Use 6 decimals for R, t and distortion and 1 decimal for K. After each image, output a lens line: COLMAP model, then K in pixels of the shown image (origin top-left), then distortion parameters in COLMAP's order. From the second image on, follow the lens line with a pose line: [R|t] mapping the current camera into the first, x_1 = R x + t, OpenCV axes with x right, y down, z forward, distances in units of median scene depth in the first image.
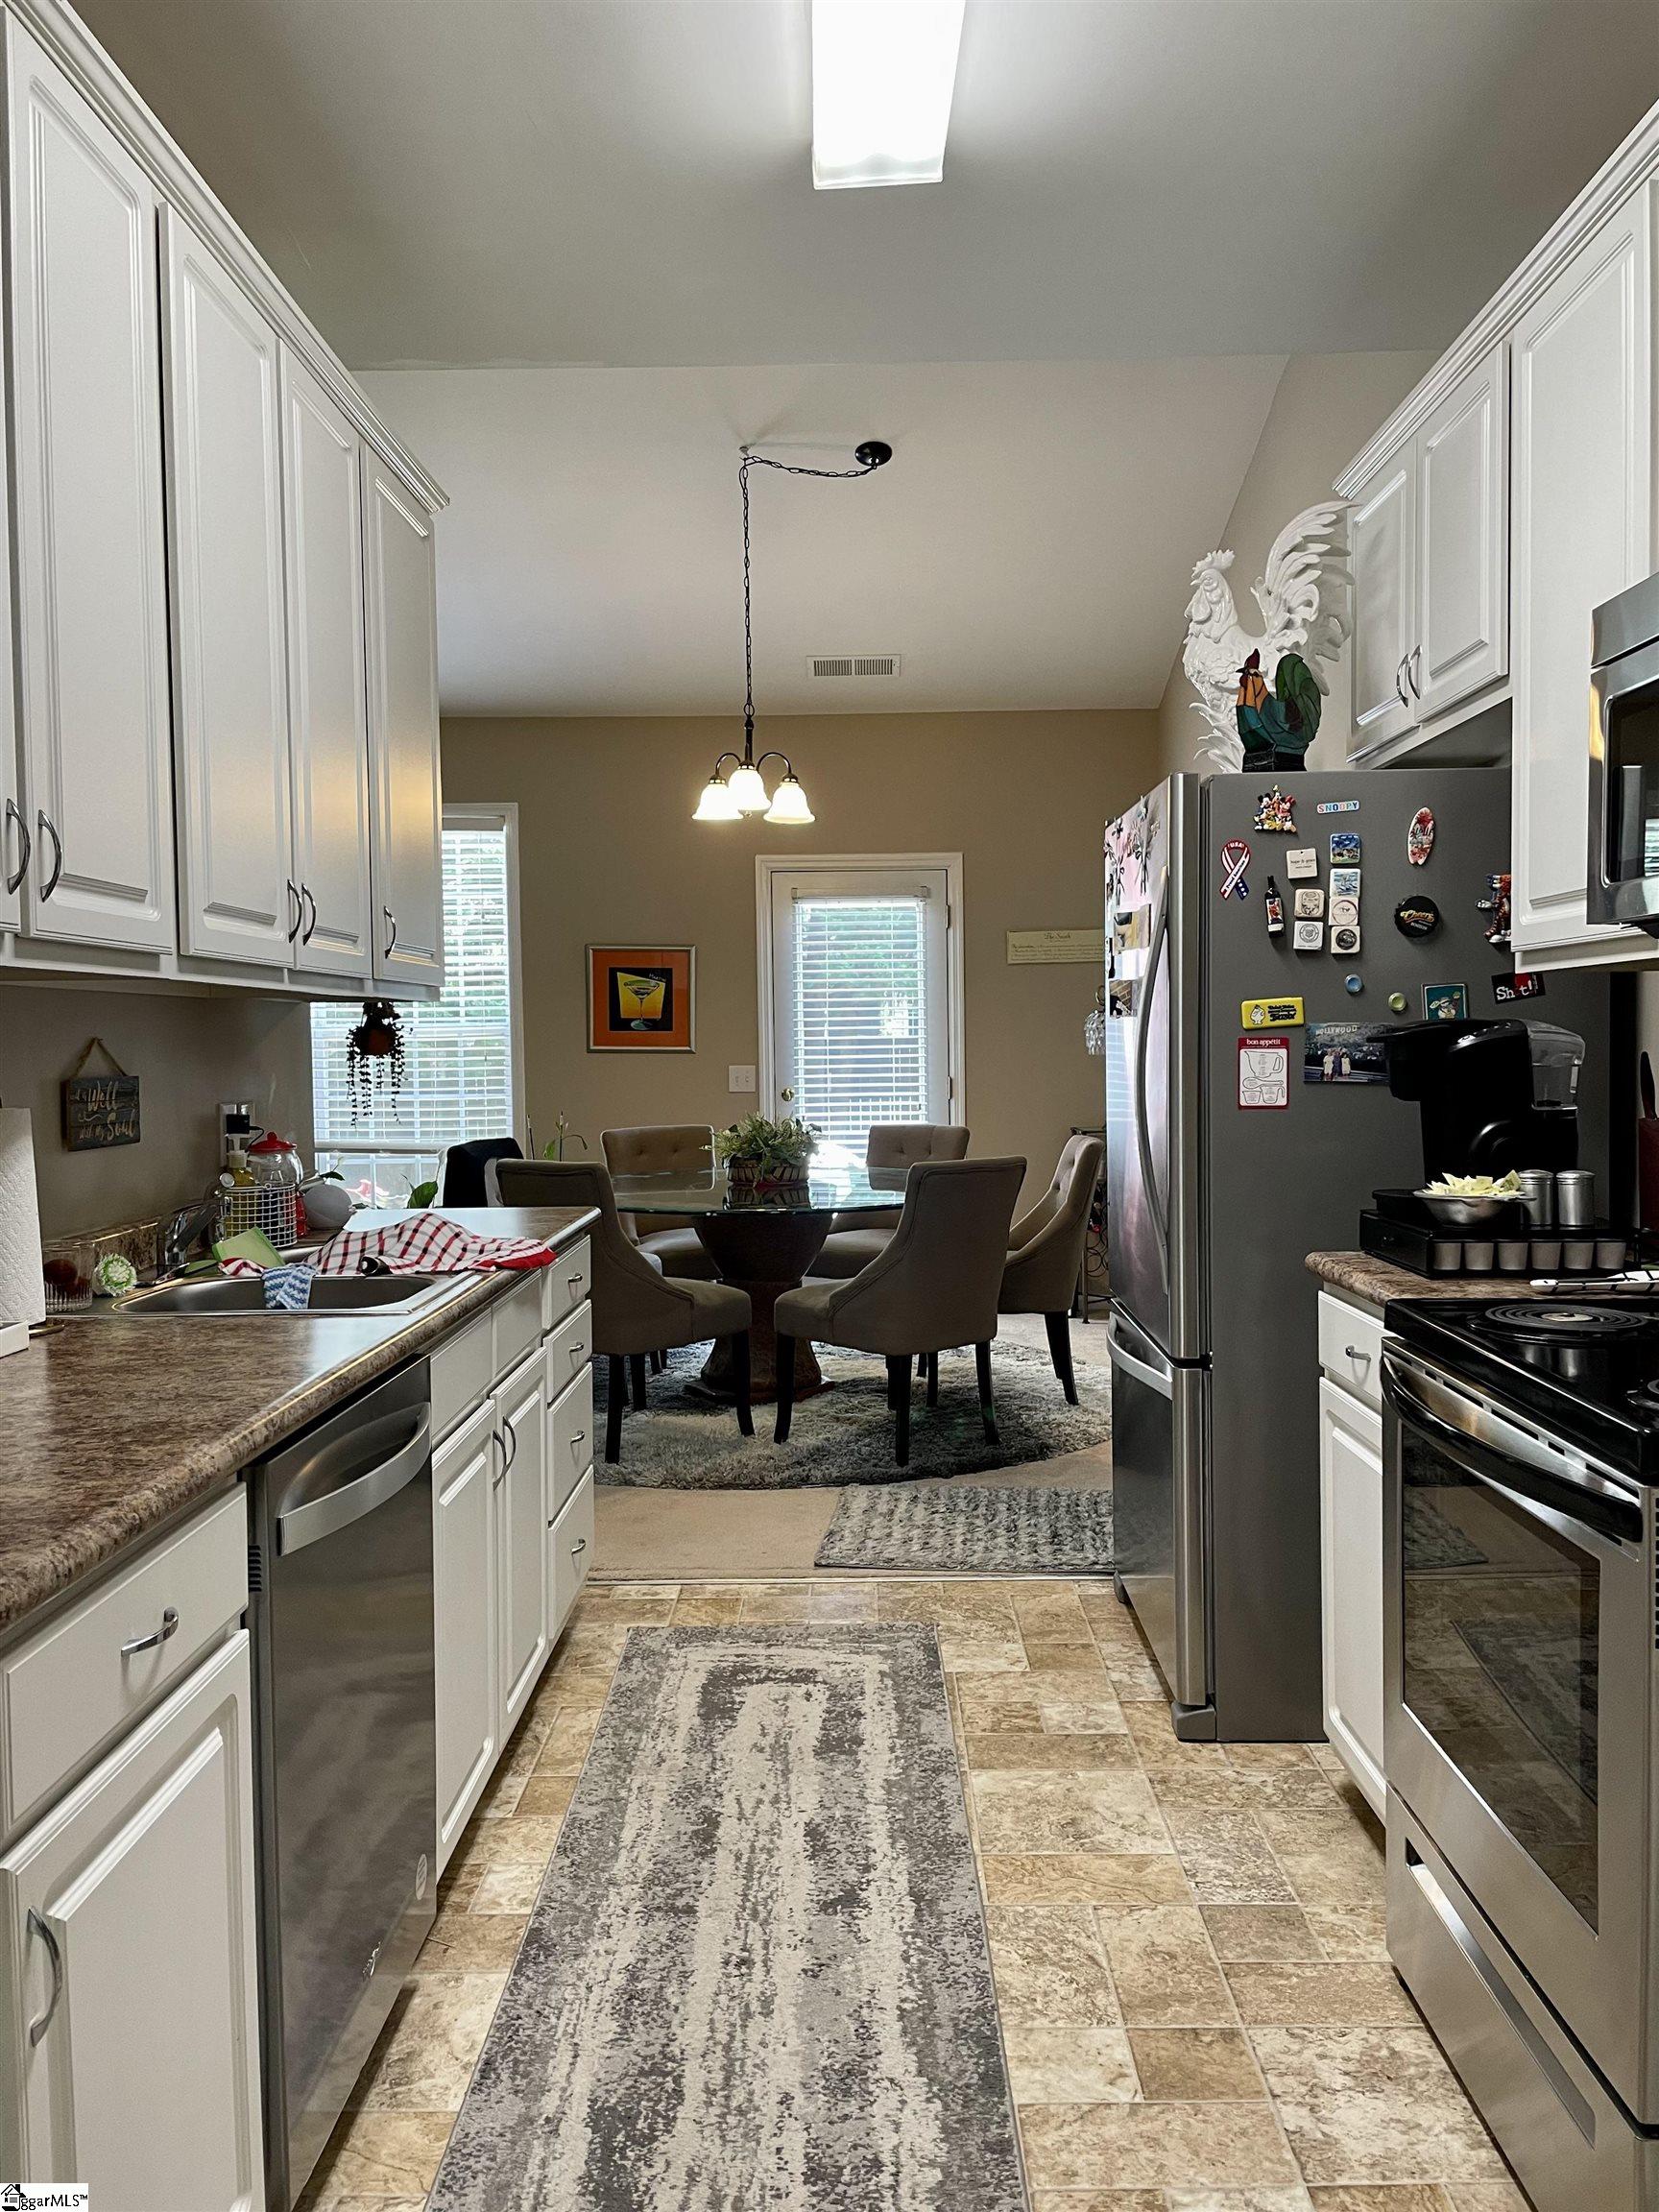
lens RADIAL K [[1667.8, 0, 847.8], [0, 1667.8, 1092.3], [0, 0, 1]] dist [0.050539, -0.065935]
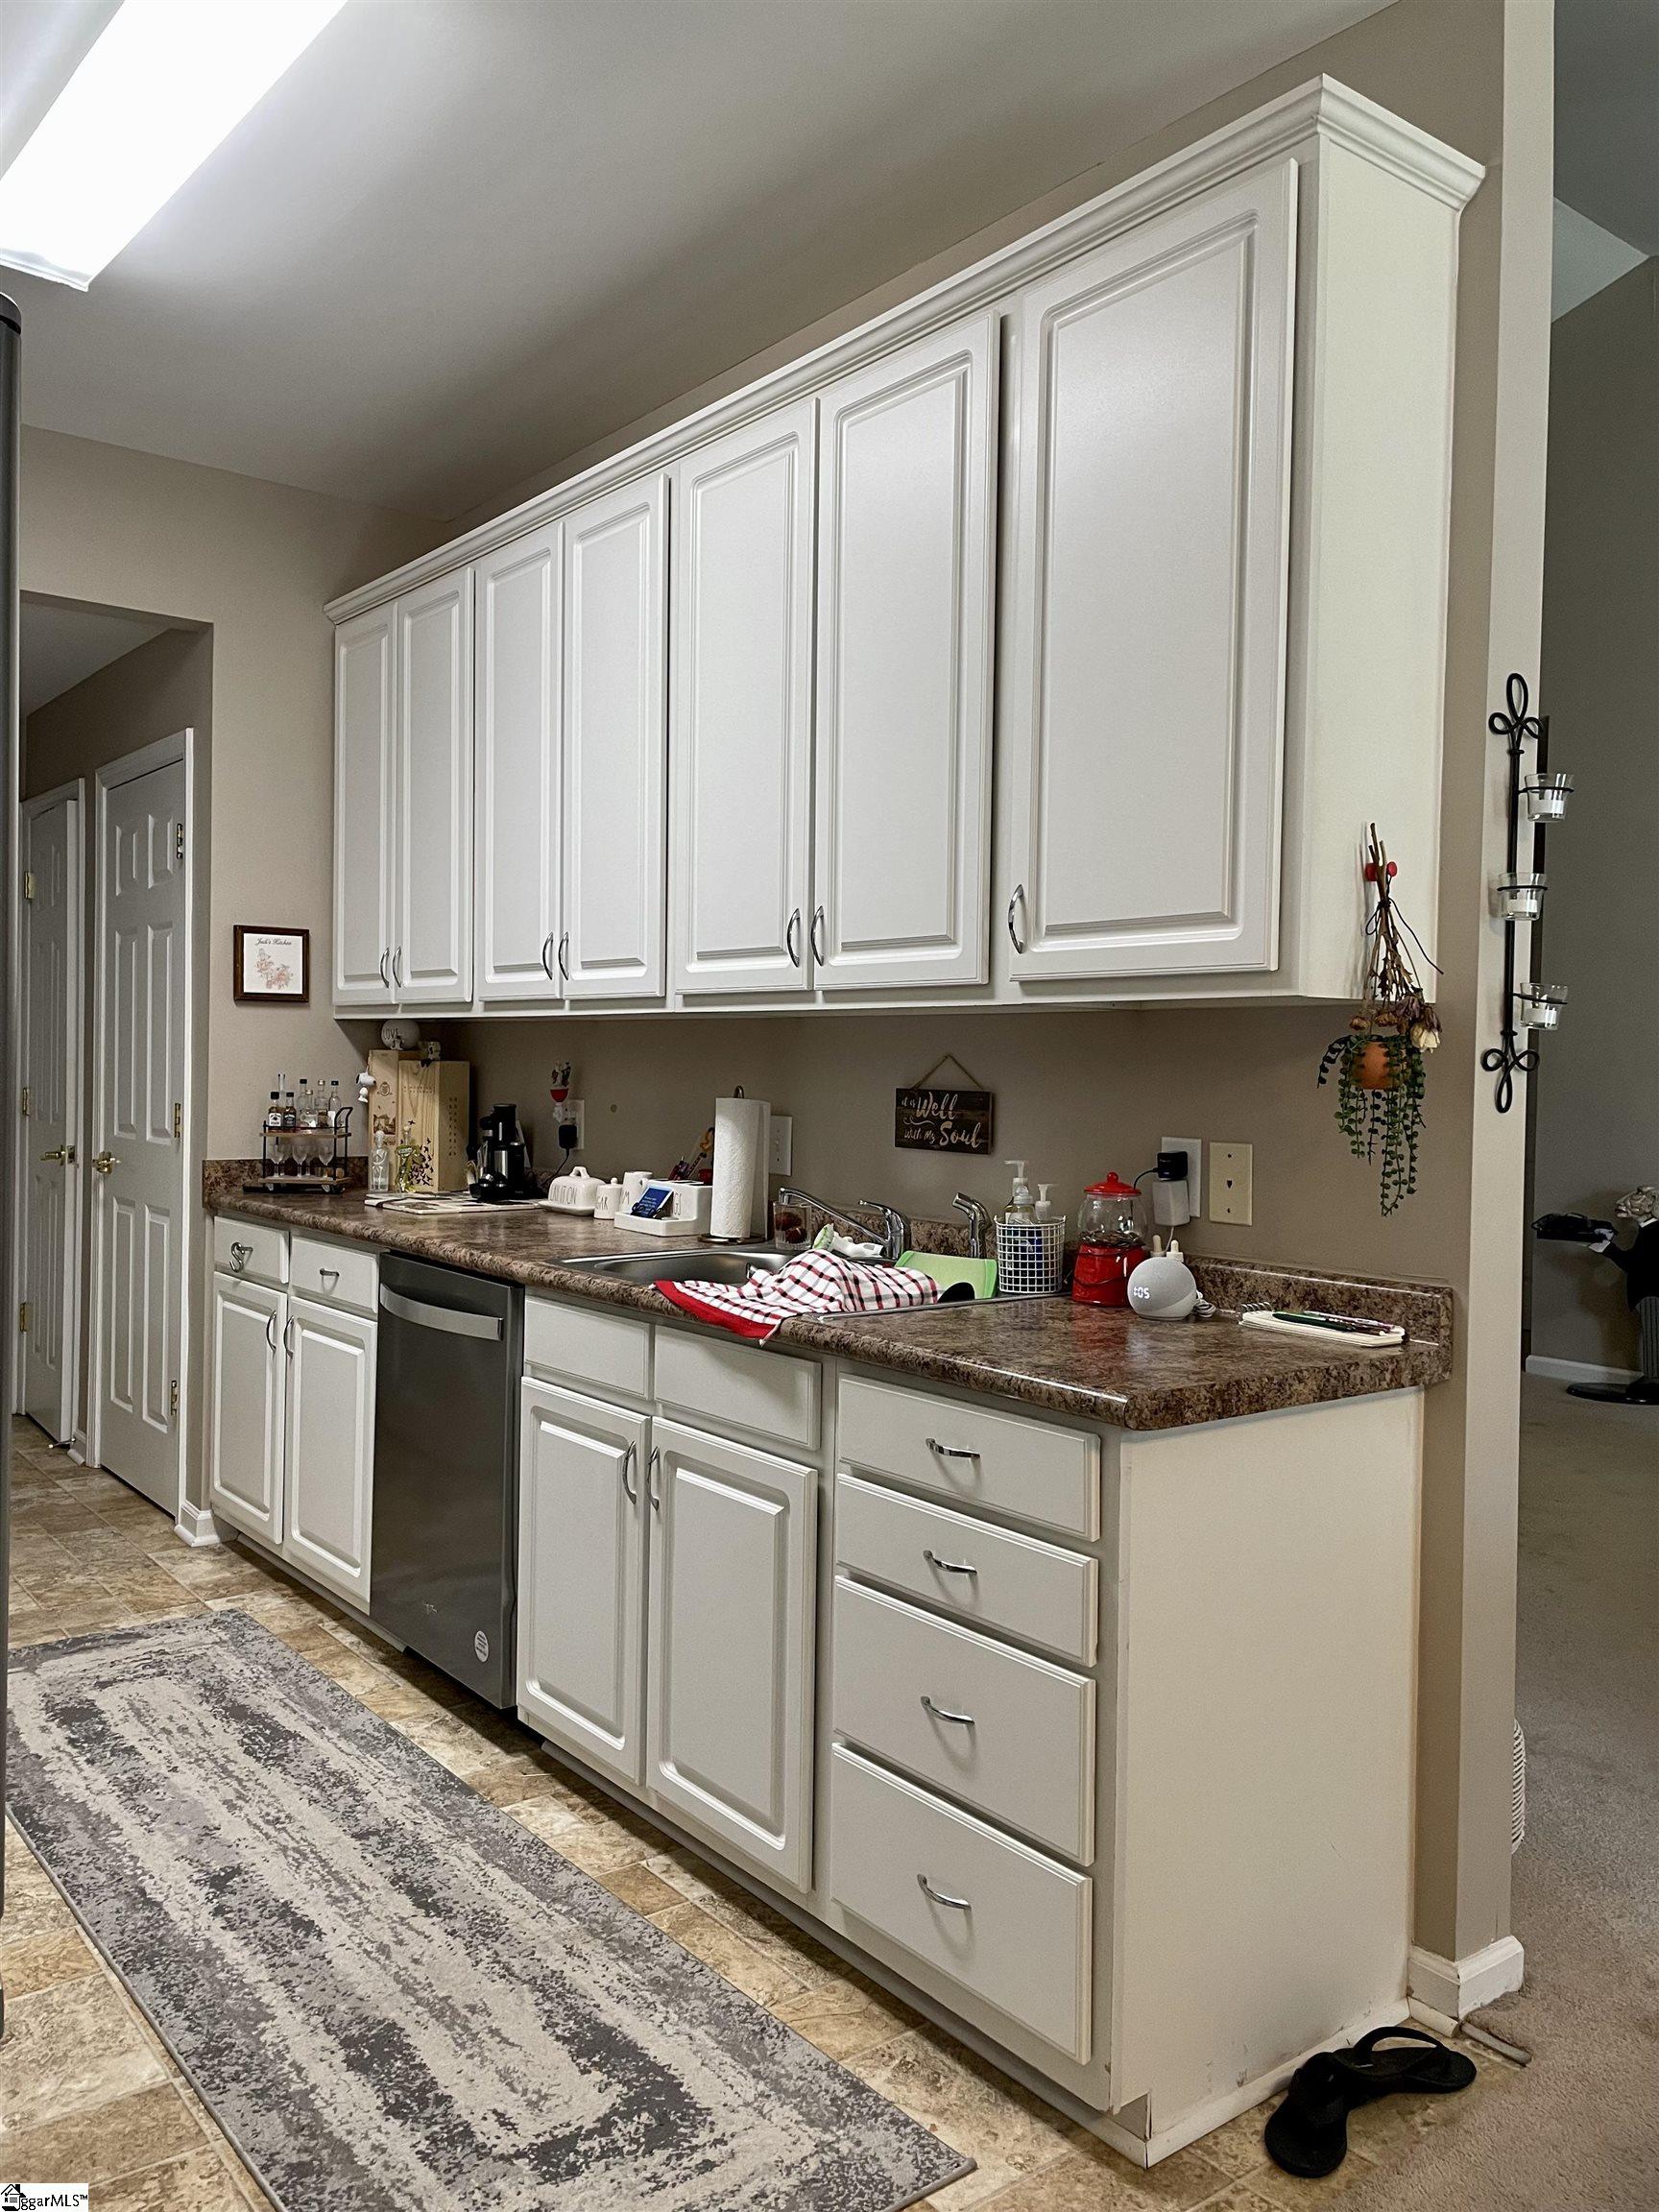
lens RADIAL K [[1667.8, 0, 856.8], [0, 1667.8, 1049.7], [0, 0, 1]] dist [0.050539, -0.065935]
pose [[-0.774489, -0.001103, -0.632587, 0.302501], [-0.025935, 0.999213, 0.030011, -0.064597], [0.632056, 0.039649, -0.773908, 1.740187]]
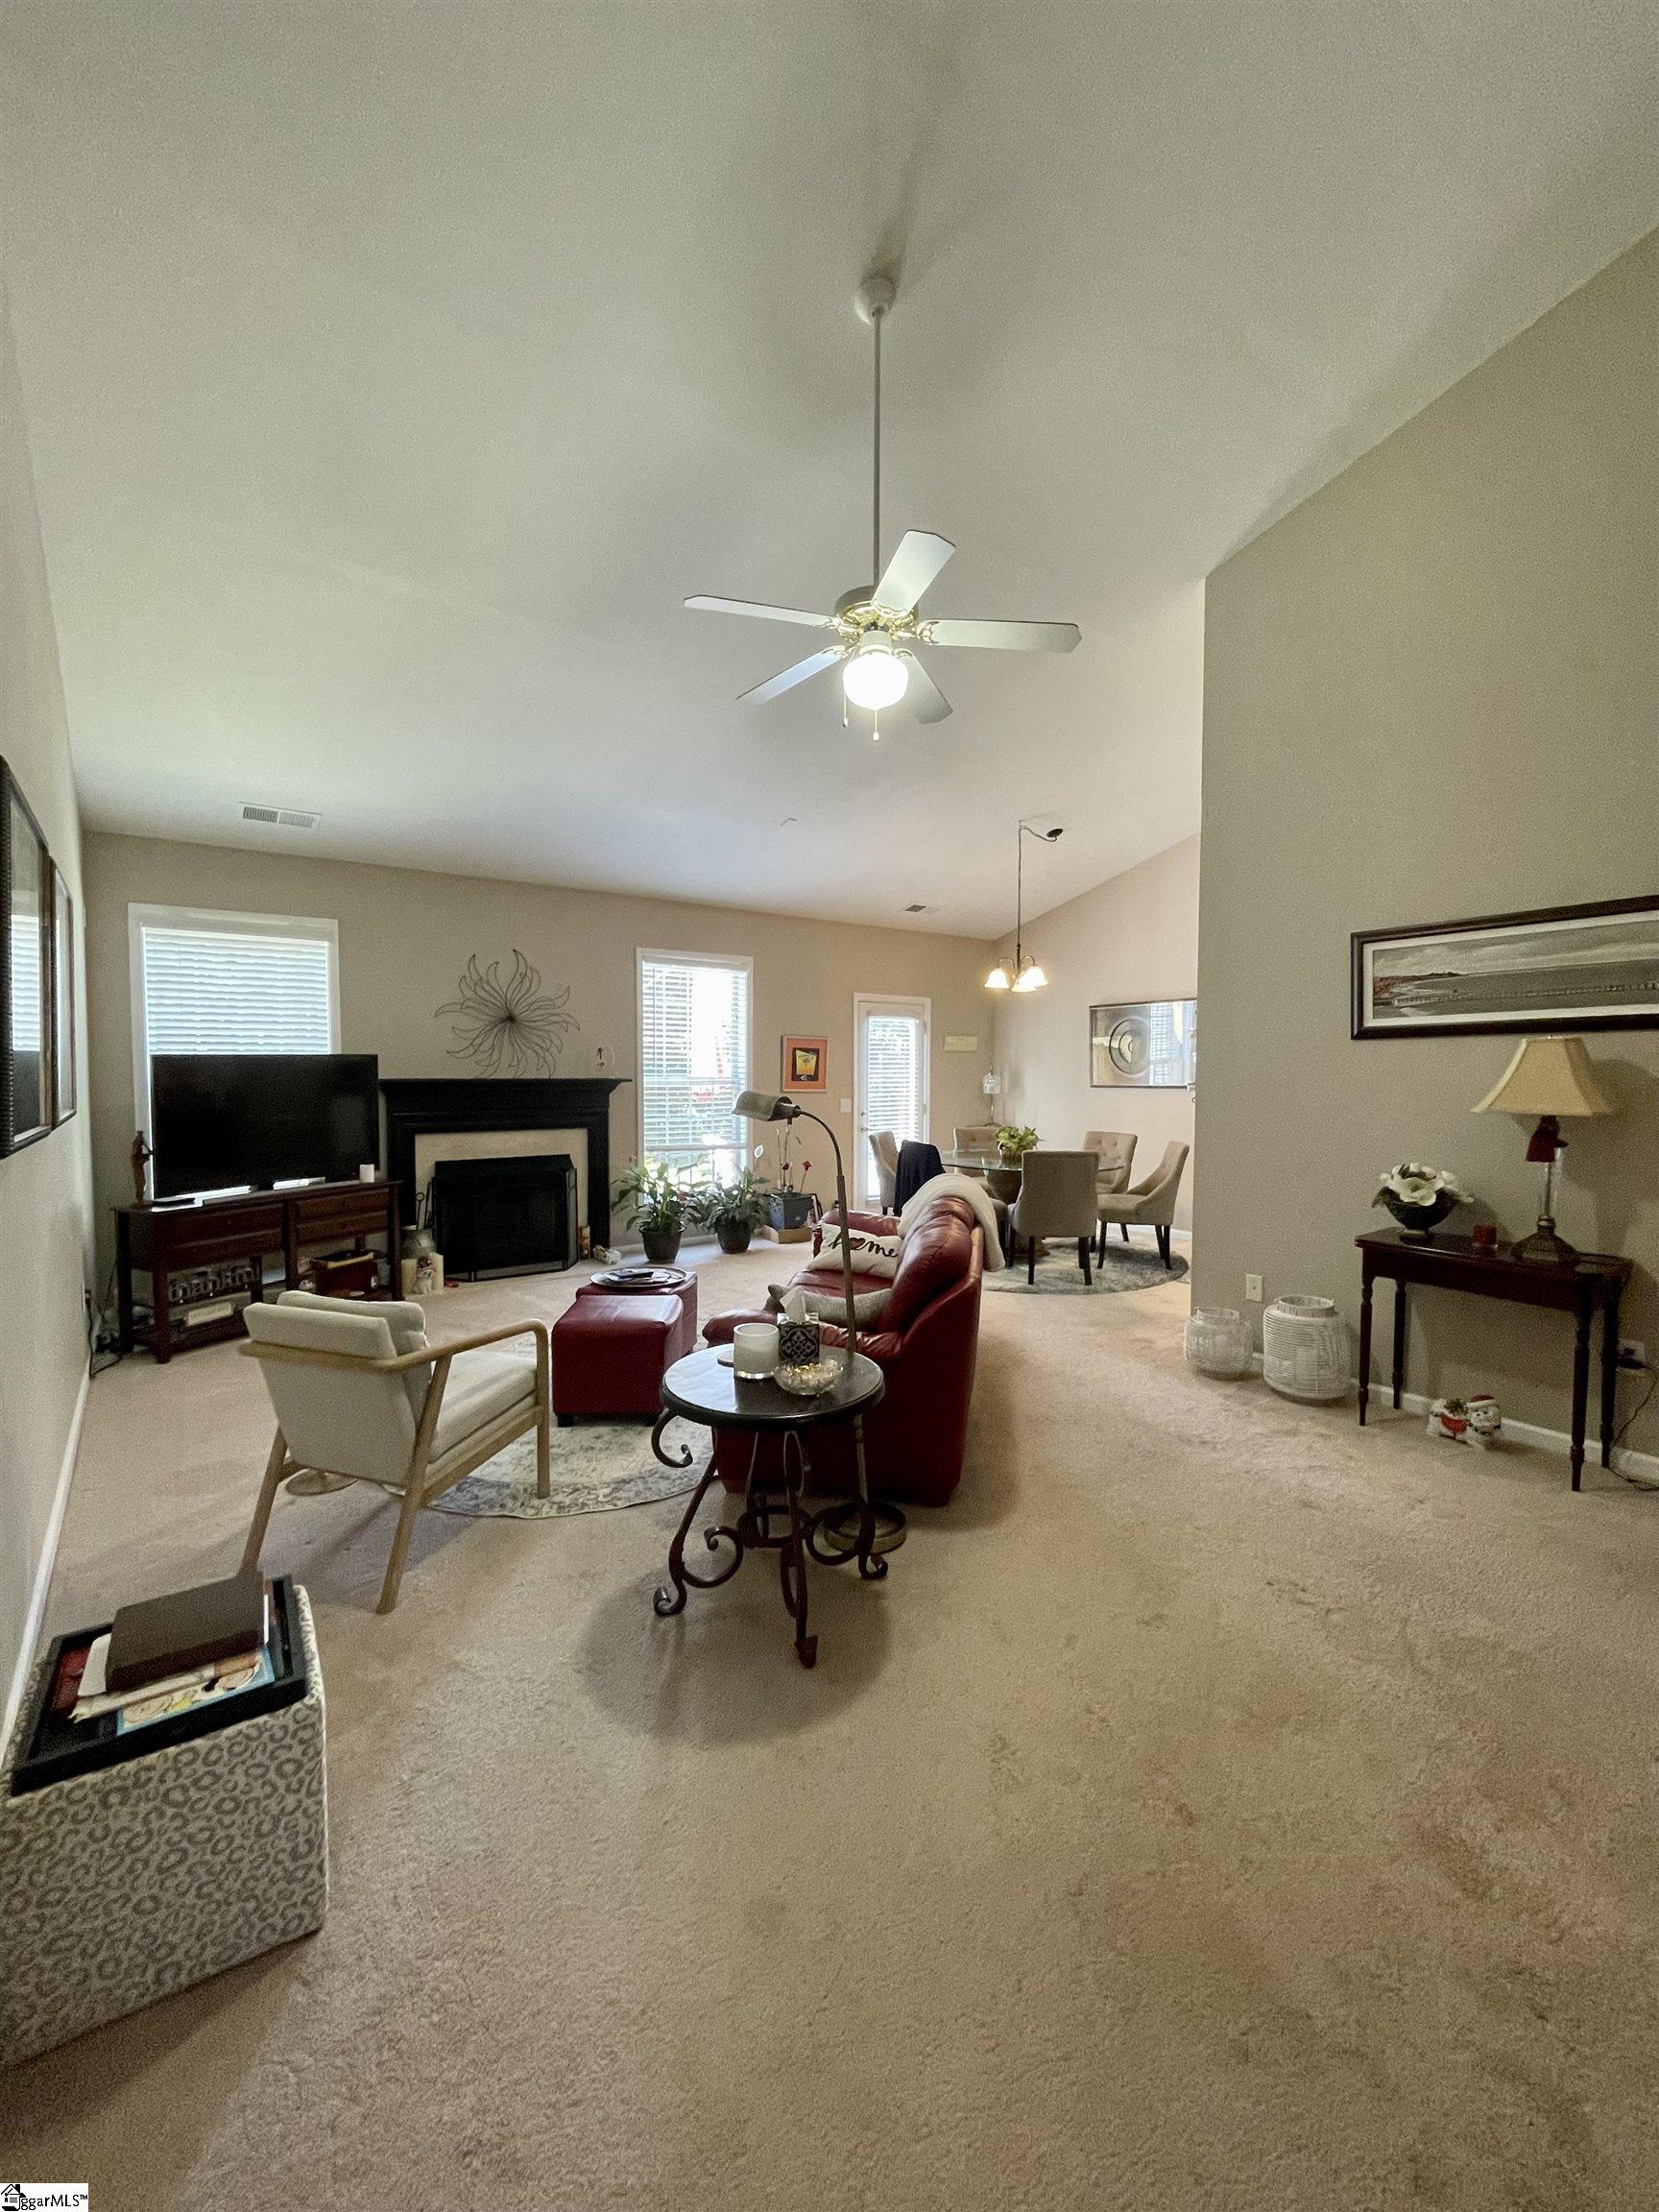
lens RADIAL K [[901.0, 0, 828.6], [0, 901.0, 1099.2], [0, 0, 1]] dist [0.001382, -0.000077]
pose [[0.788768, -0.010727, 0.614597, -1.913018], [0.001992, 0.999887, 0.014895, -0.082040], [-0.614688, -0.010524, 0.788700, 0.446598]]
